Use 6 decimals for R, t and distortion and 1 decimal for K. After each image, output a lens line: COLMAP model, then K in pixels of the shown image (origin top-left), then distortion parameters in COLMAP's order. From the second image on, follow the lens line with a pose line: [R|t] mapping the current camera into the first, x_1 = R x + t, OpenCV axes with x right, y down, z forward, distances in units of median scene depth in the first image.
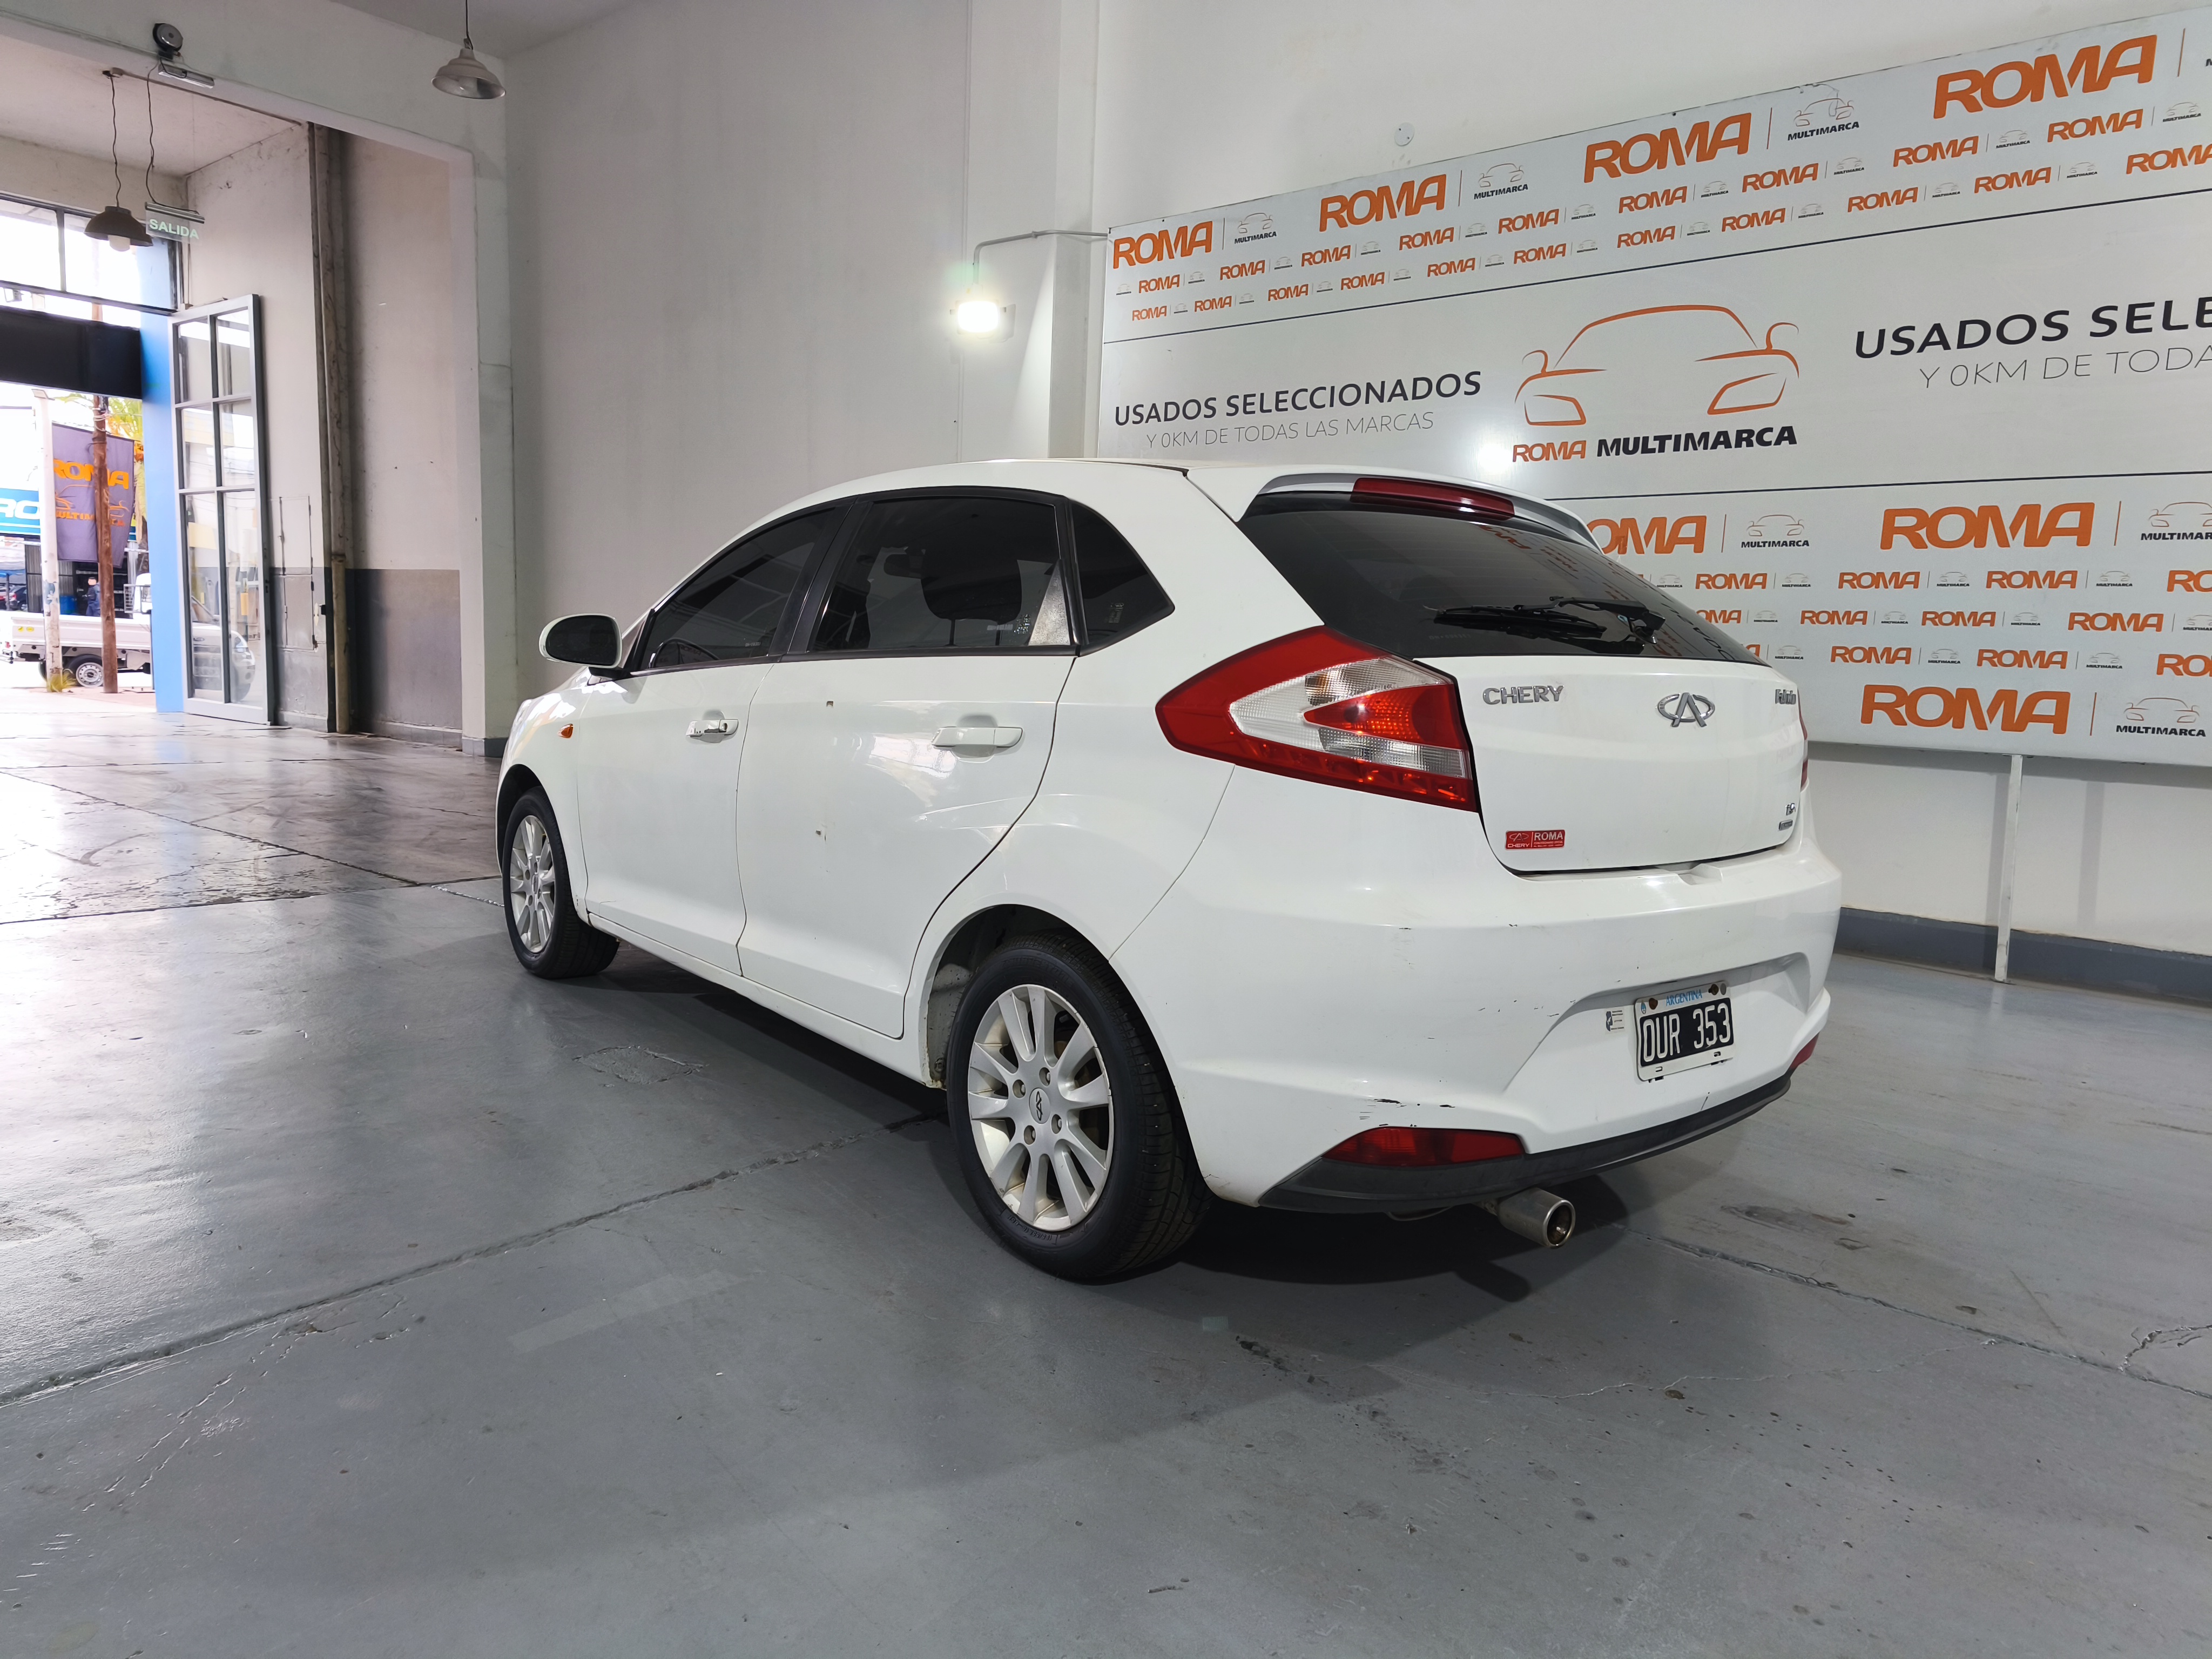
lens RADIAL K [[1468.3, 0, 1066.6], [0, 1468.3, 824.9], [0, 0, 1]] dist [0.076493, -0.059544]
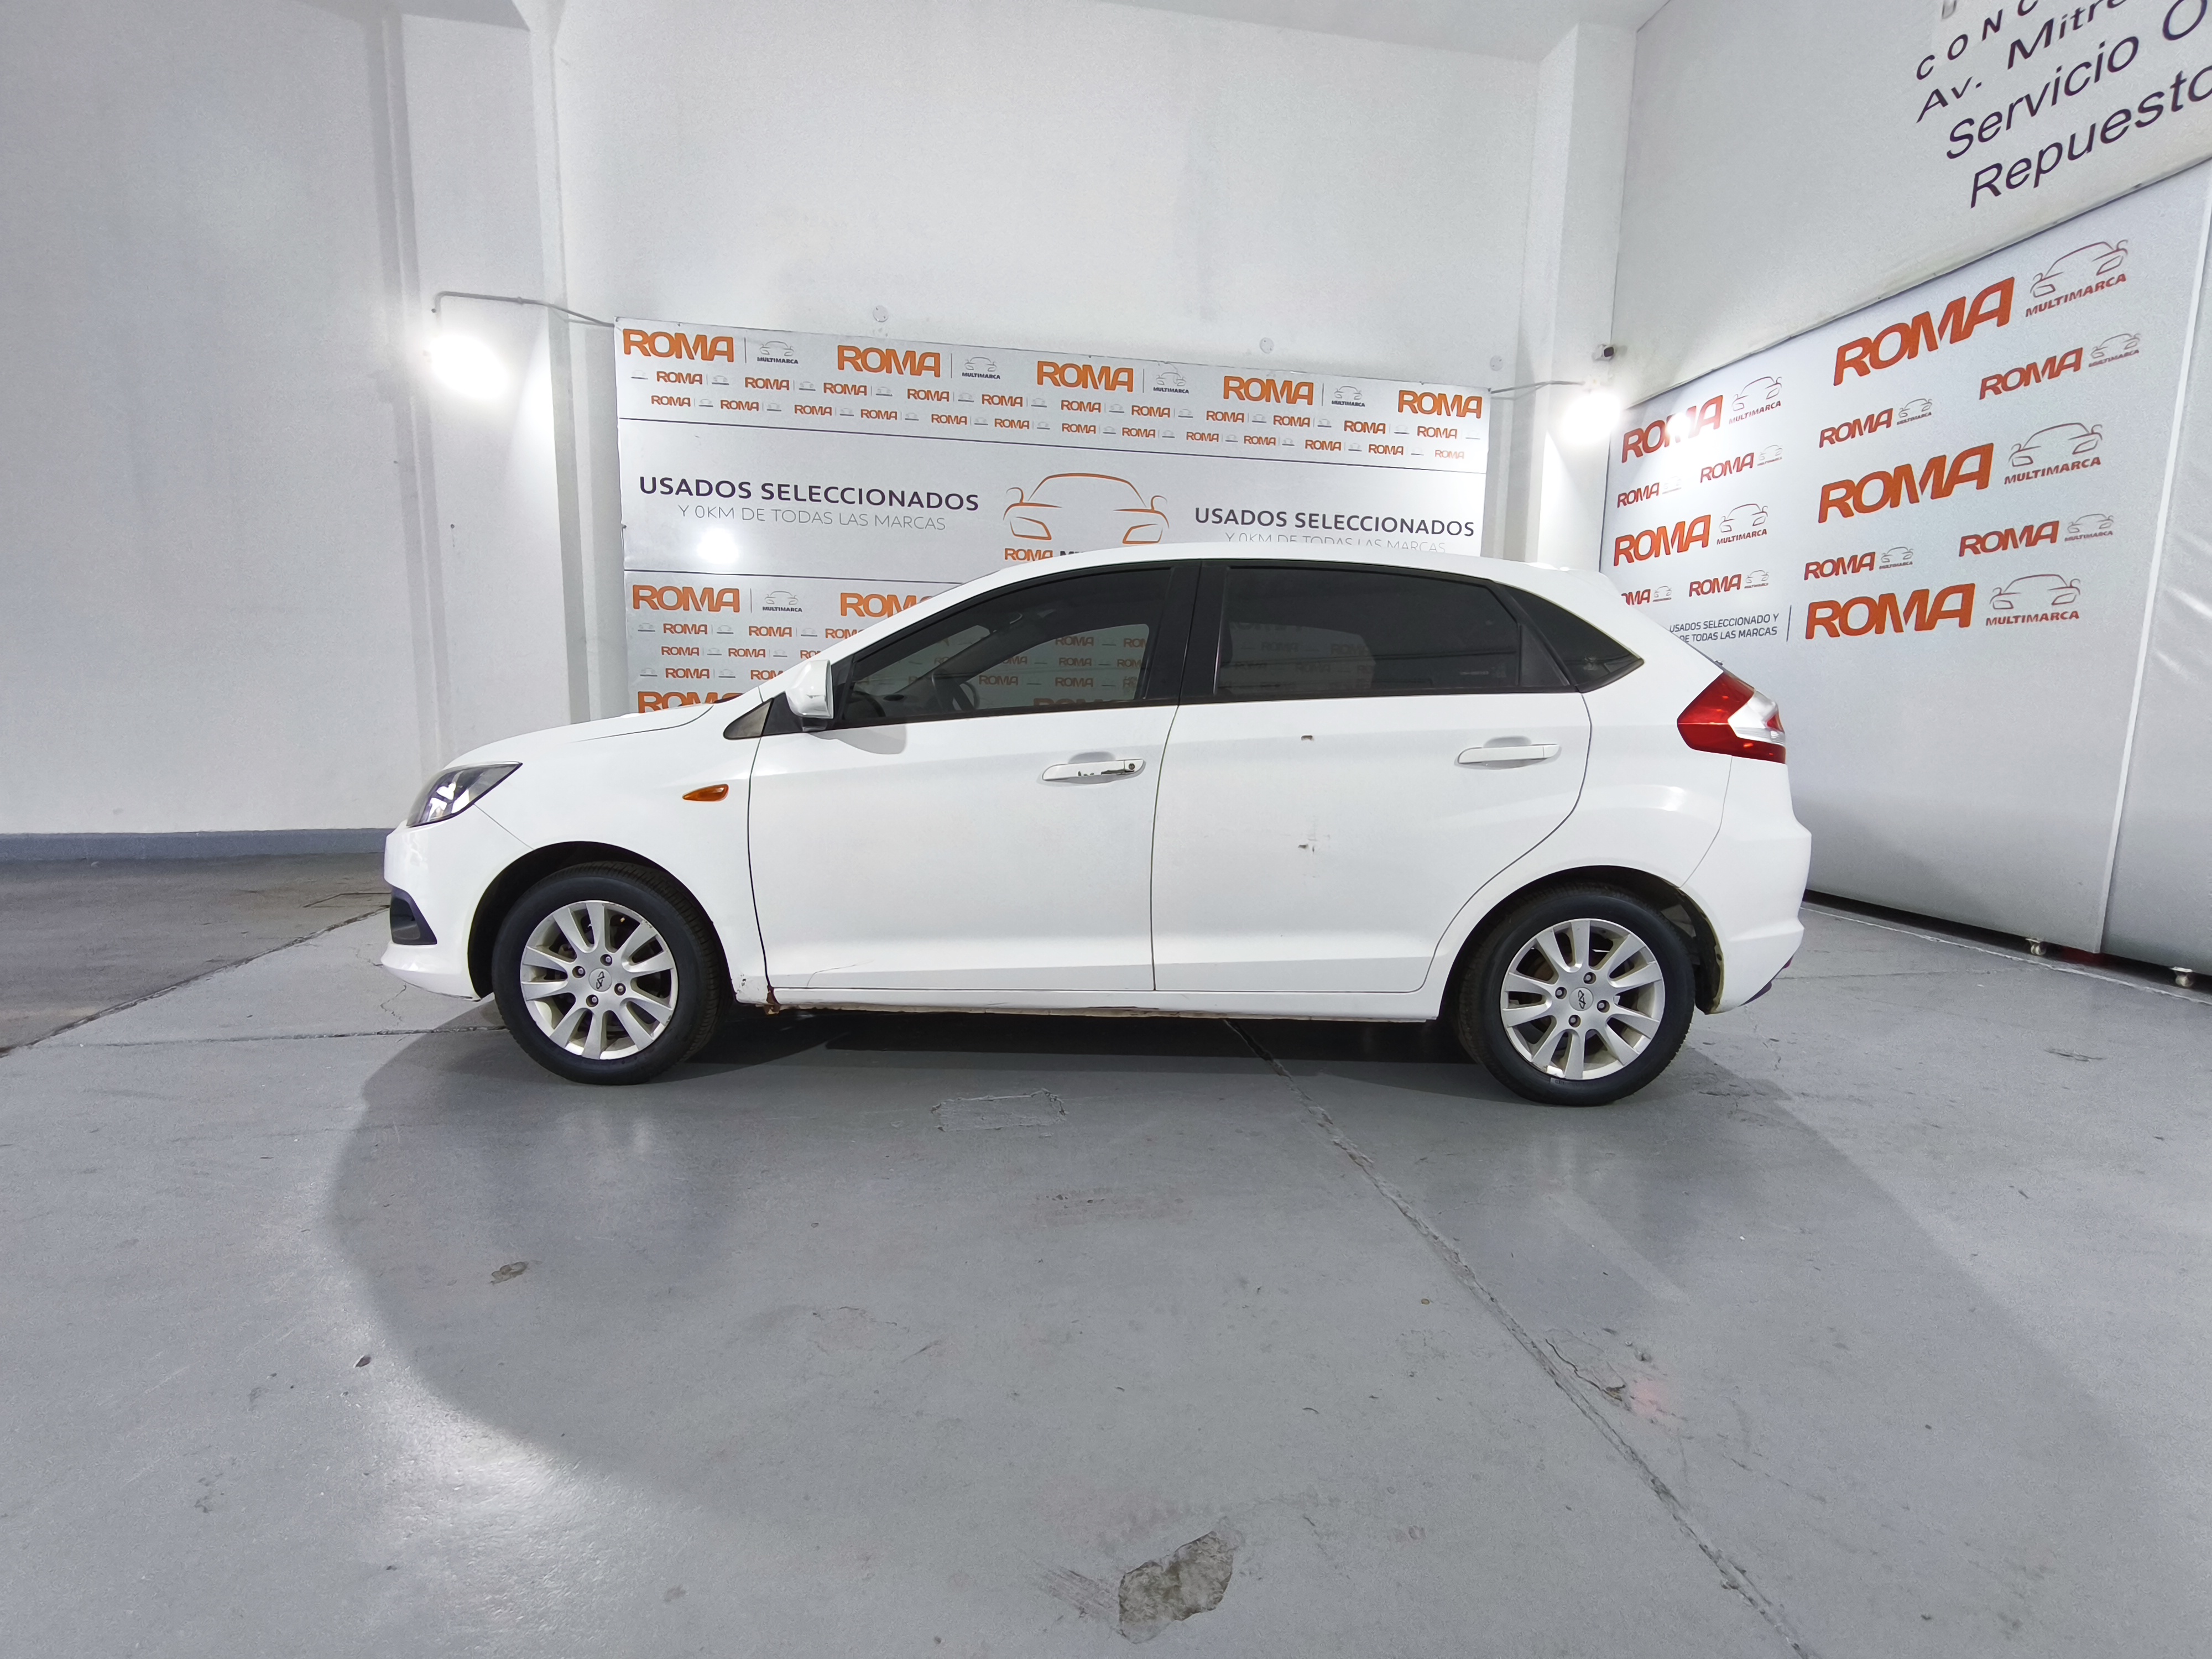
lens RADIAL K [[947.6, 0, 1114.1], [0, 947.6, 829.5], [0, 0, 1]] dist [-0.002114, 0.000397]
pose [[0.625614, -0.132527, 0.768793, -0.401086], [0.104040, 0.990836, 0.086140, -0.042023], [-0.773164, 0.026094, 0.633669, 0.301188]]
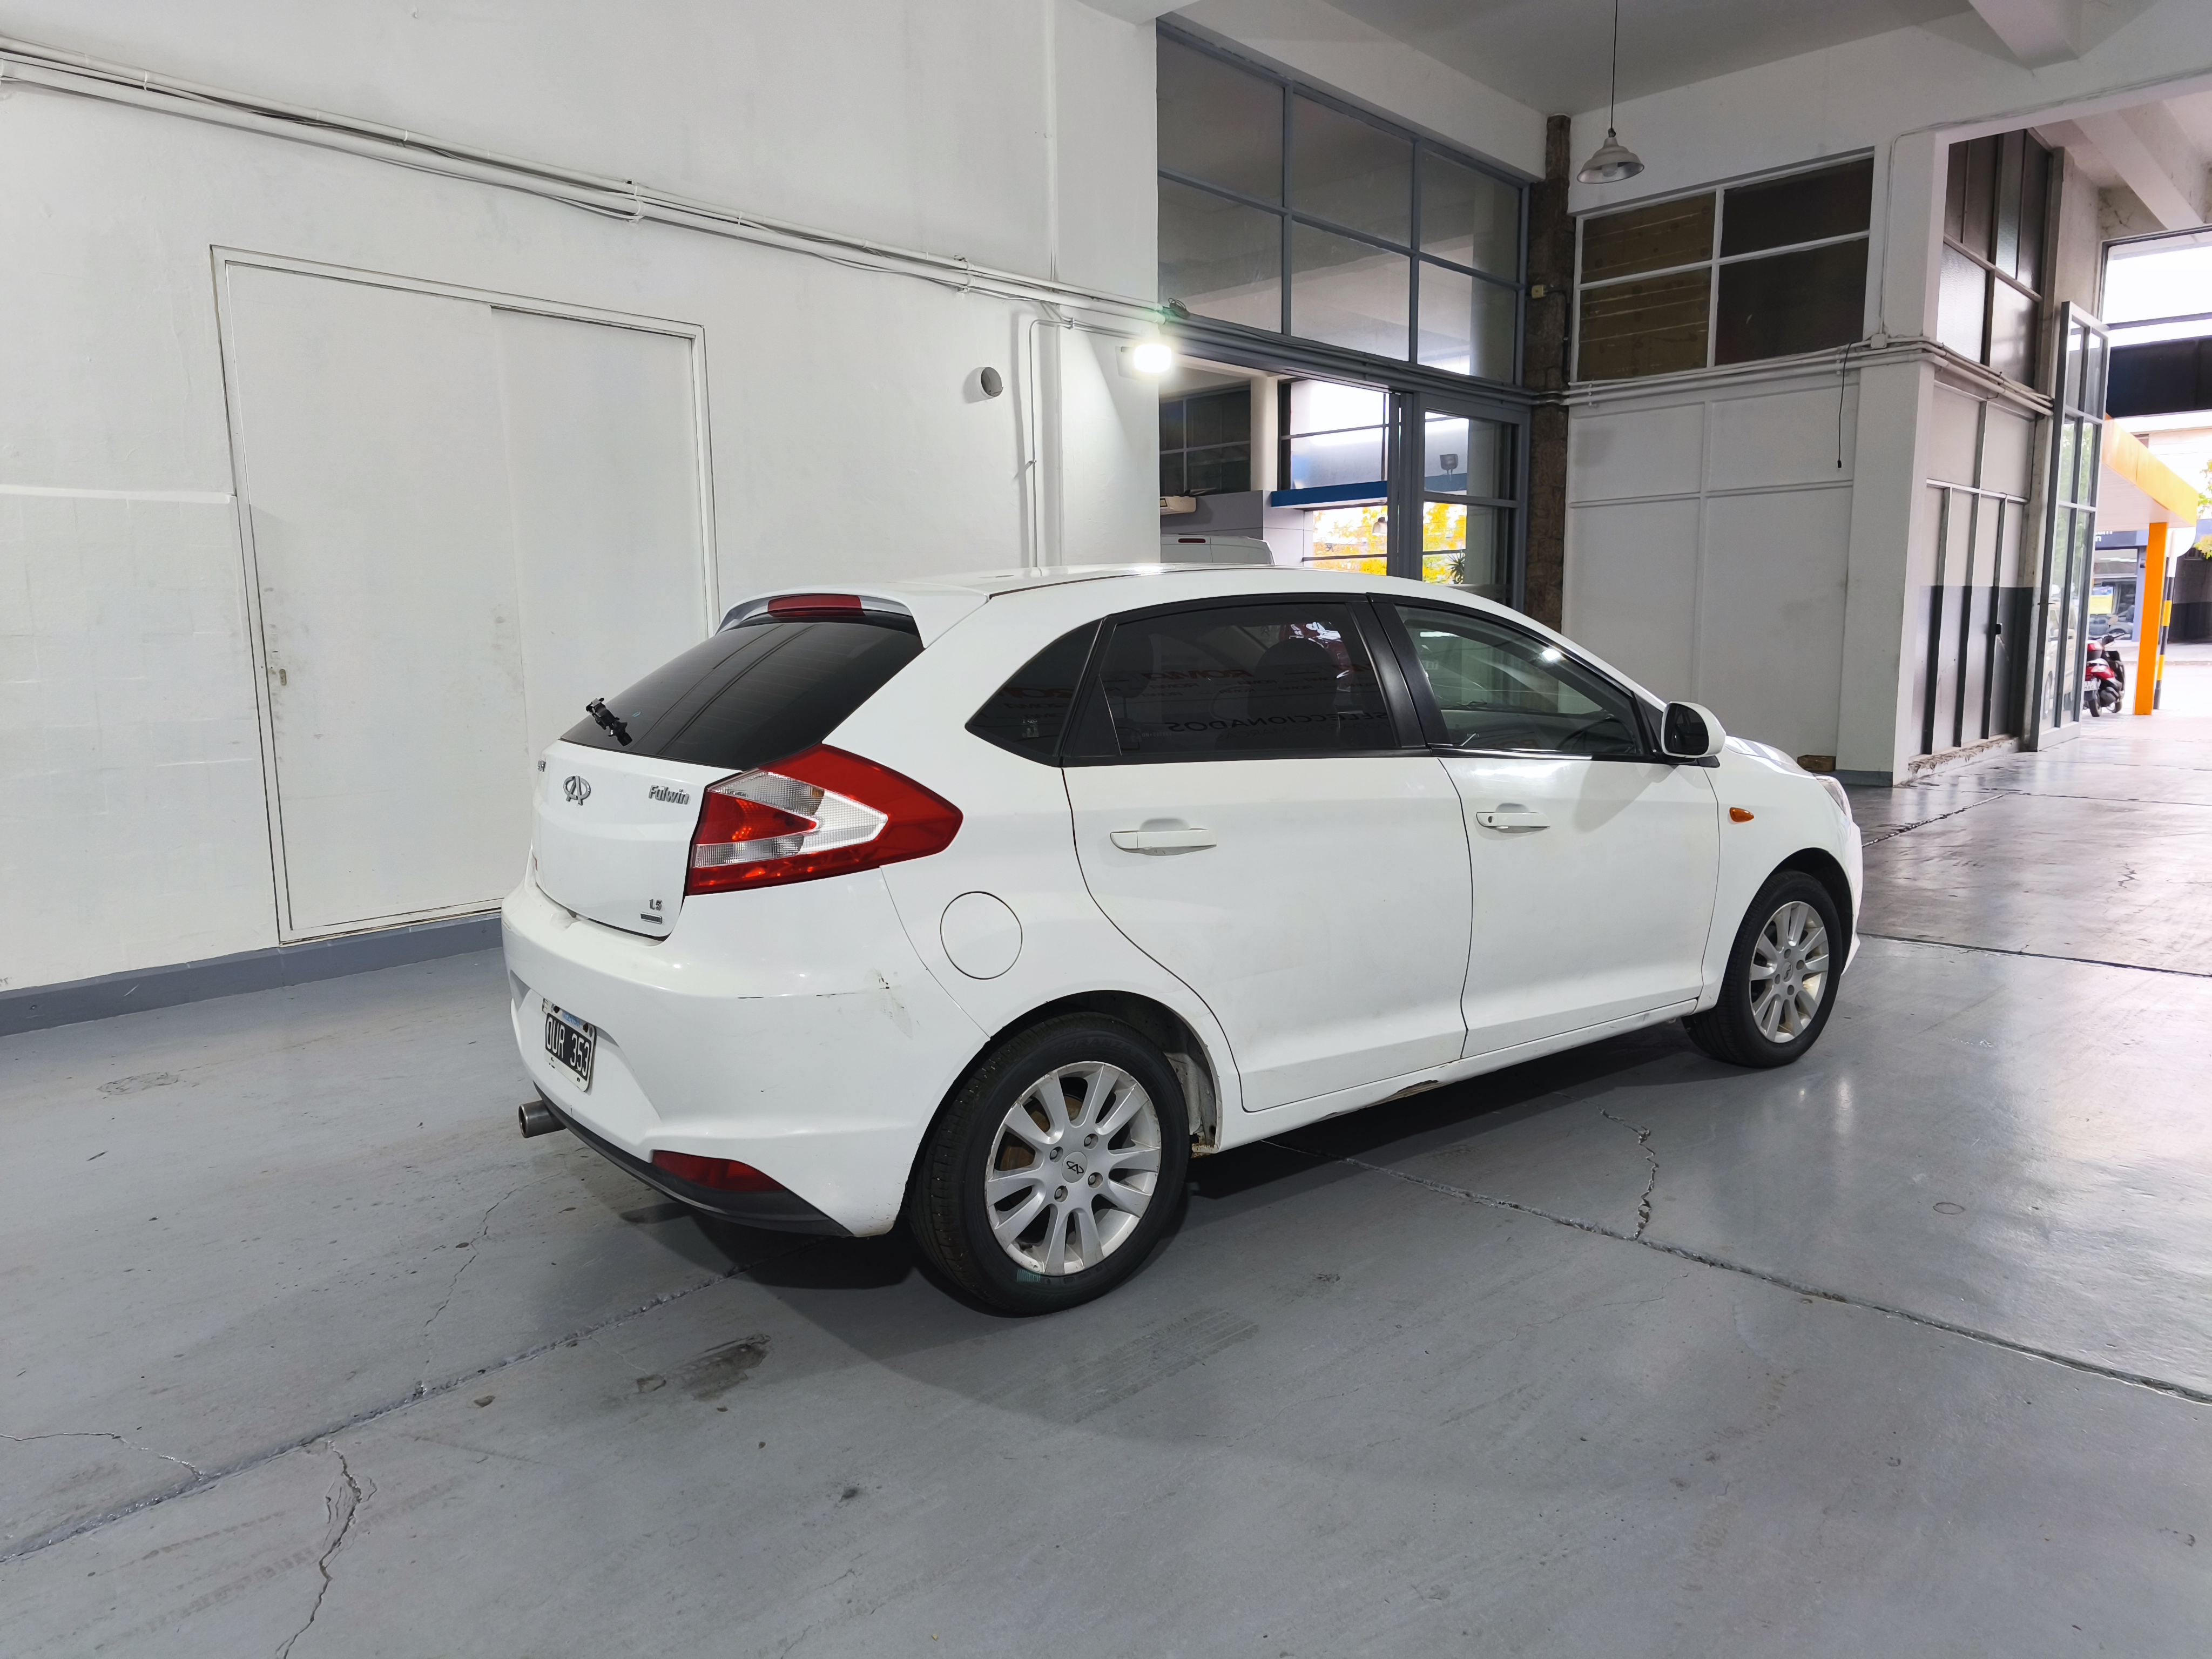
lens RADIAL K [[1450.2, 0, 1111.9], [0, 1450.2, 828.3], [0, 0, 1]] dist [0.050101, -0.000656]
pose [[-0.044127, 0.097924, -0.994215, 0.618427], [-0.104039, 0.989323, 0.102060, -0.083138], [0.993594, 0.107941, -0.033468, 0.569970]]
